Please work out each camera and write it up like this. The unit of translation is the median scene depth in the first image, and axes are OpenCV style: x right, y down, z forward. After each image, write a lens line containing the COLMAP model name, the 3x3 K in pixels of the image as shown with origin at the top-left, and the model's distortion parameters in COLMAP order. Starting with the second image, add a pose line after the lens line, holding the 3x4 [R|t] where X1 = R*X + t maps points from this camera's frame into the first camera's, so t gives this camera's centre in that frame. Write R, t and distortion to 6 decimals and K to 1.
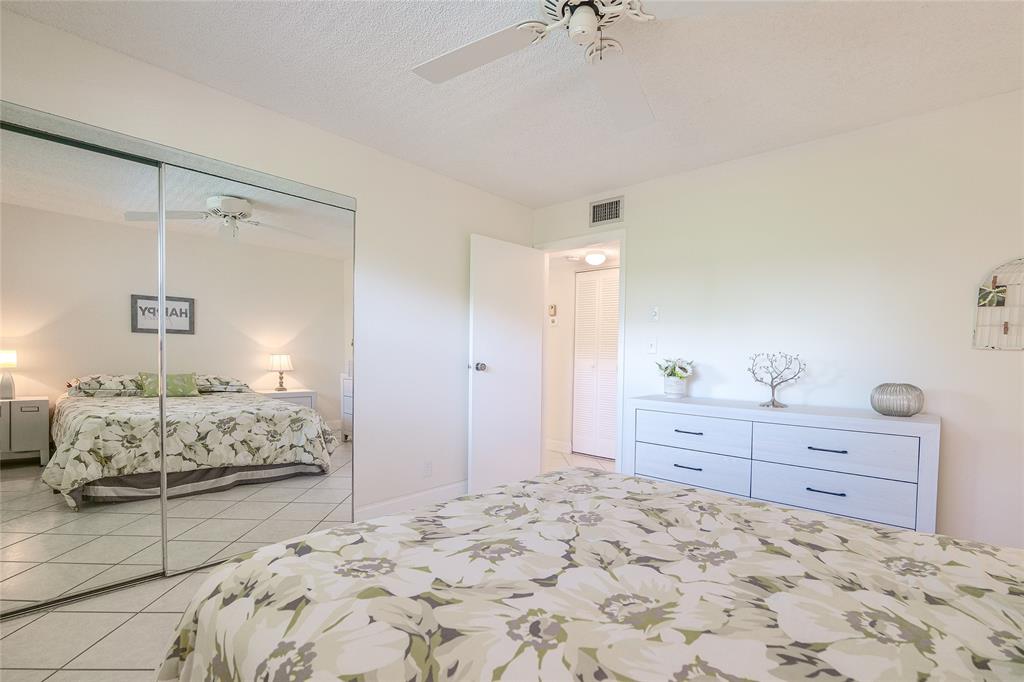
lens RADIAL K [[478.6, 0, 513.2], [0, 478.6, 356.3], [0, 0, 1]] dist [-0.013948, 0.000489]
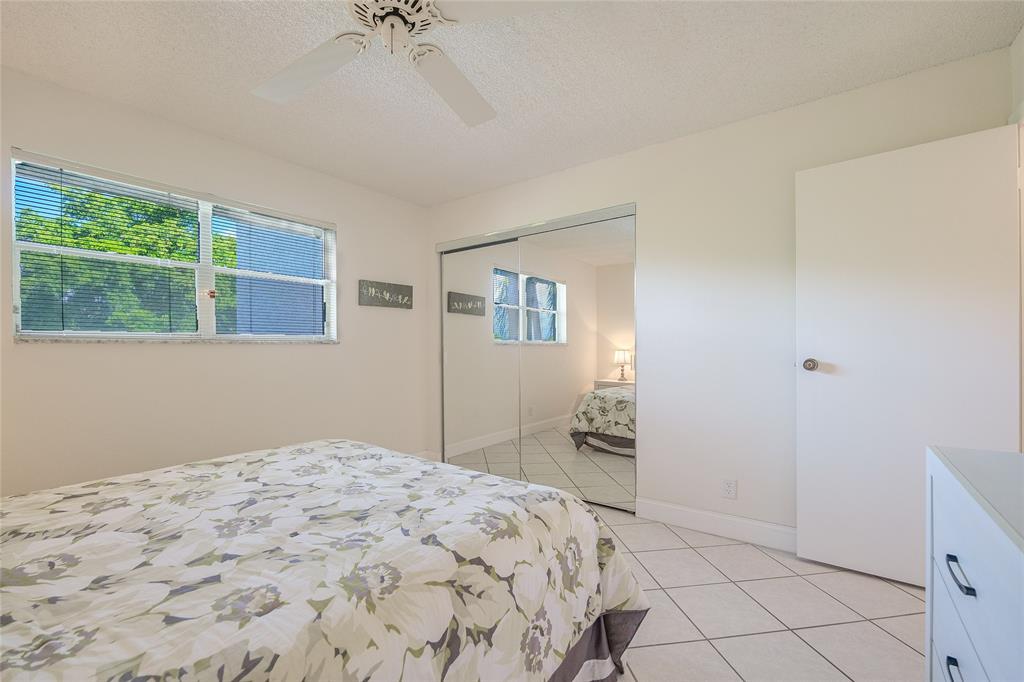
lens RADIAL K [[448.3, 0, 512.1], [0, 448.3, 343.7], [0, 0, 1]] dist [-0.010764, 0.000113]
pose [[0.064695, -0.032230, -0.997384, 0.887324], [-0.005002, 0.999455, -0.032621, 0.022261], [0.997893, 0.007099, 0.064499, 0.941982]]
